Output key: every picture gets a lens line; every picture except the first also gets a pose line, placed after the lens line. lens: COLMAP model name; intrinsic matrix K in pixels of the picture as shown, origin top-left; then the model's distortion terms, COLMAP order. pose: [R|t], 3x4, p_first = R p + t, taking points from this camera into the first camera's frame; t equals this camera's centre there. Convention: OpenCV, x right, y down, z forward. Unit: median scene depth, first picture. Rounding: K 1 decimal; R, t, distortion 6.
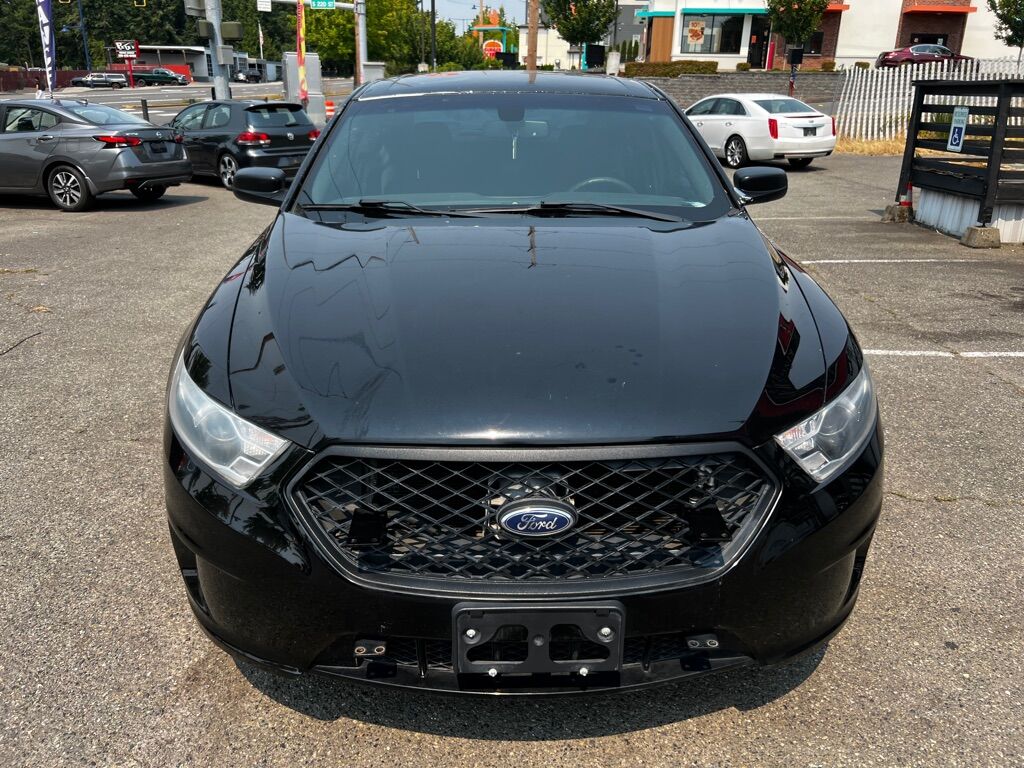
lens RADIAL K [[776.2, 0, 509.6], [0, 776.2, 389.7], [0, 0, 1]] dist [0.056959, -0.063294]
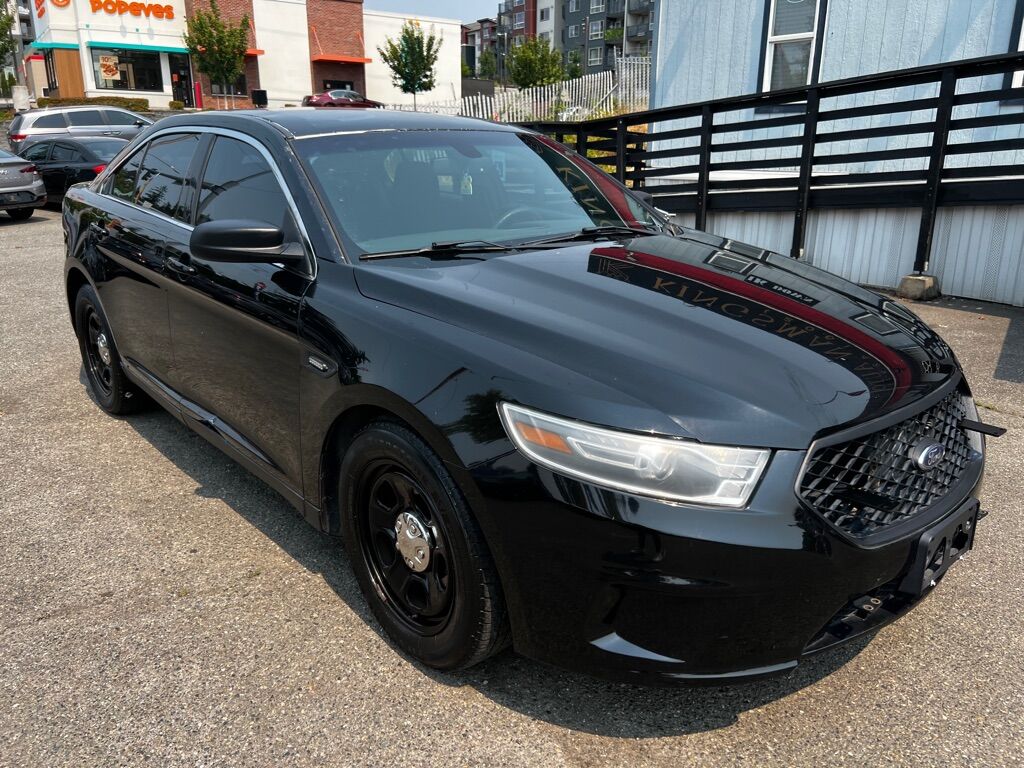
lens RADIAL K [[776.2, 0, 516.9], [0, 776.2, 388.4], [0, 0, 1]] dist [0.056959, -0.063294]
pose [[0.762673, -0.203599, 0.613903, -0.053013], [0.231239, 0.972261, 0.035171, -0.006011], [-0.604035, 0.115135, 0.788598, 0.016031]]
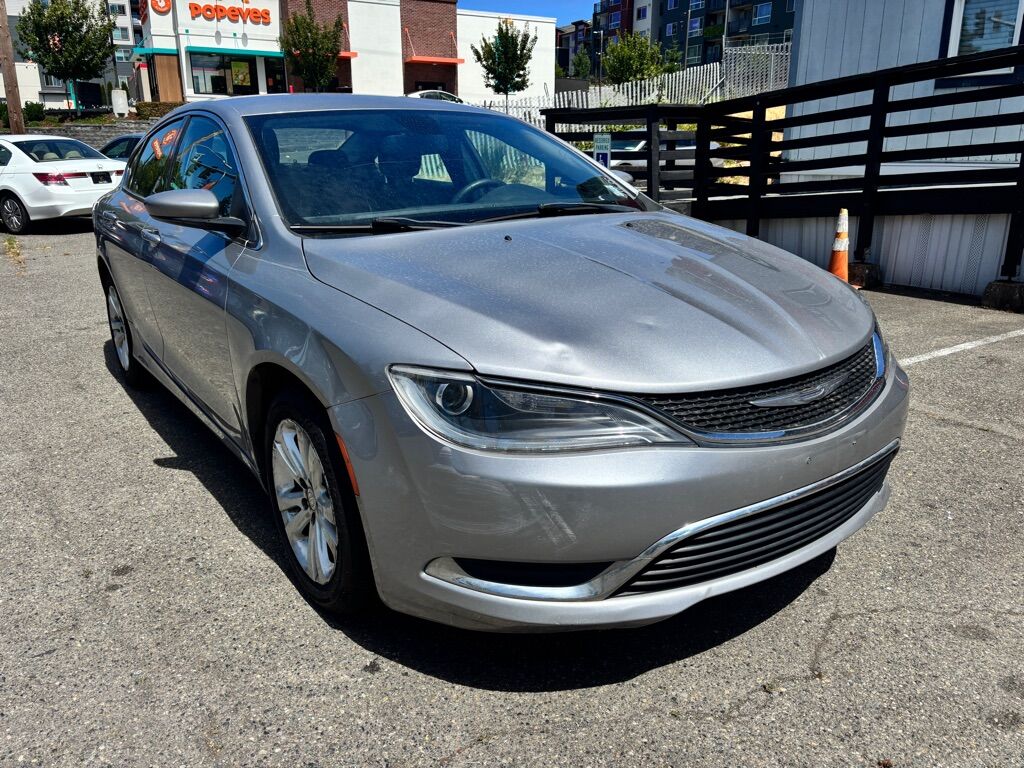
lens RADIAL K [[776.2, 0, 523.1], [0, 776.2, 384.7], [0, 0, 1]] dist [0.056959, -0.063294]
pose [[0.825531, -0.180898, 0.534580, -0.025325], [0.211252, 0.977421, 0.004524, -0.015988], [-0.523328, 0.109196, 0.845106, 0.055294]]
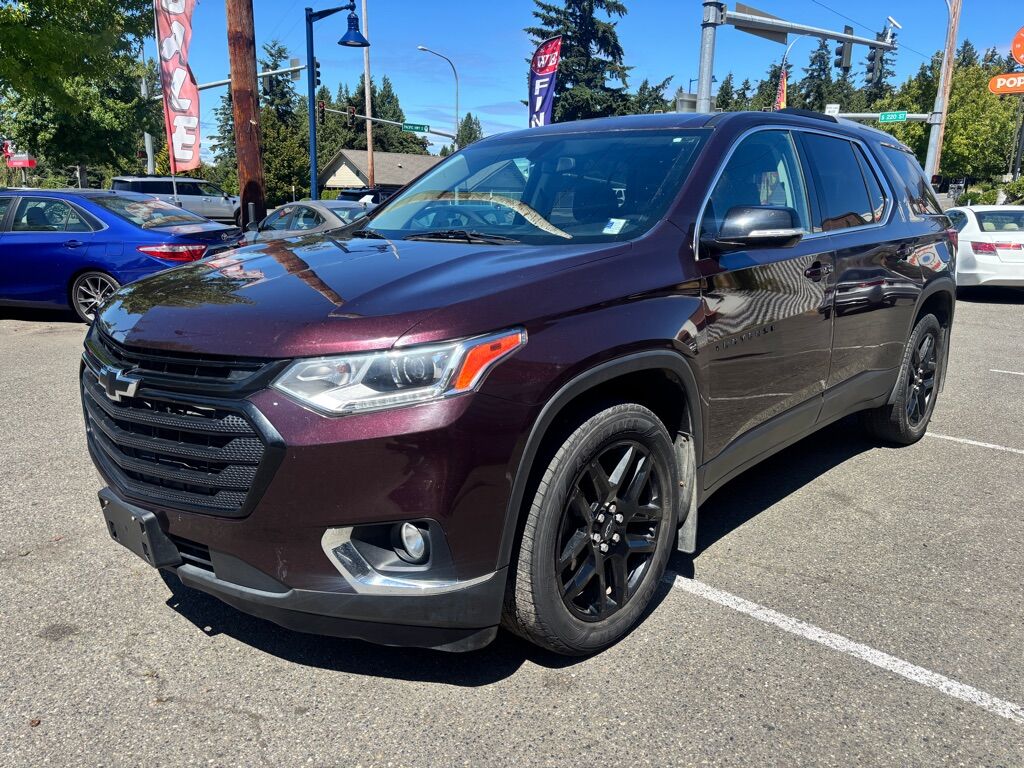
lens RADIAL K [[776.3, 0, 511.4], [0, 776.3, 385.4], [0, 0, 1]] dist [0.035472, -0.027487]
pose [[0.760109, 0.152666, -0.631607, 0.070714], [-0.239049, 0.969541, -0.053337, -0.017896], [0.604226, 0.191527, 0.773452, 0.058529]]
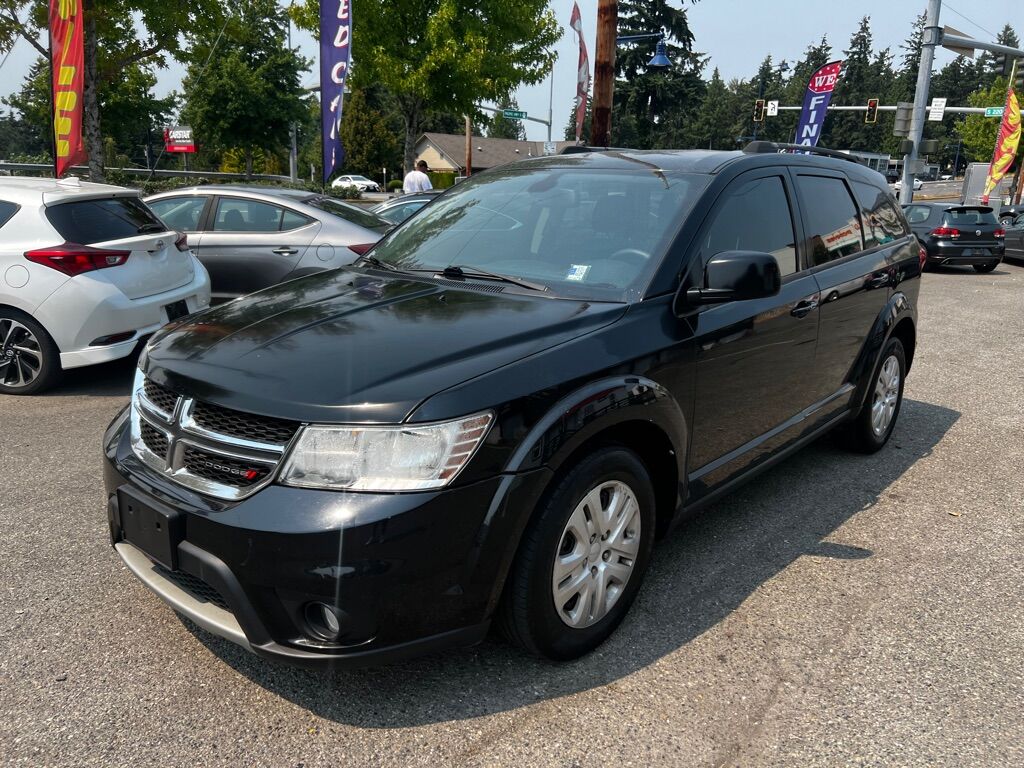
lens RADIAL K [[776.2, 0, 515.6], [0, 776.2, 388.5], [0, 0, 1]] dist [0.056959, -0.063294]
pose [[0.753968, 0.178902, -0.632081, -0.000939], [-0.249772, 0.968008, -0.023954, 0.046273], [0.607574, 0.175937, 0.774532, -0.131824]]
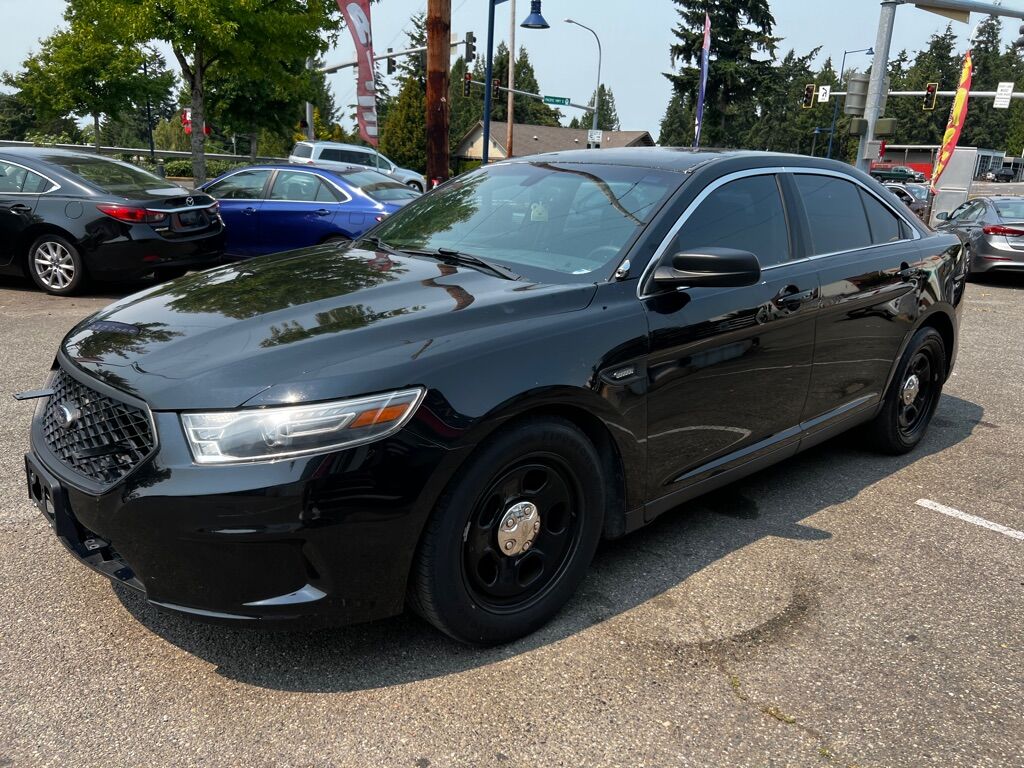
lens RADIAL K [[776.2, 0, 515.6], [0, 776.2, 387.4], [0, 0, 1]] dist [0.056959, -0.063294]
pose [[0.655671, 0.220820, -0.722034, 0.070858], [-0.301669, 0.953250, 0.017591, -0.007122], [0.692164, 0.206282, 0.691634, 0.023458]]
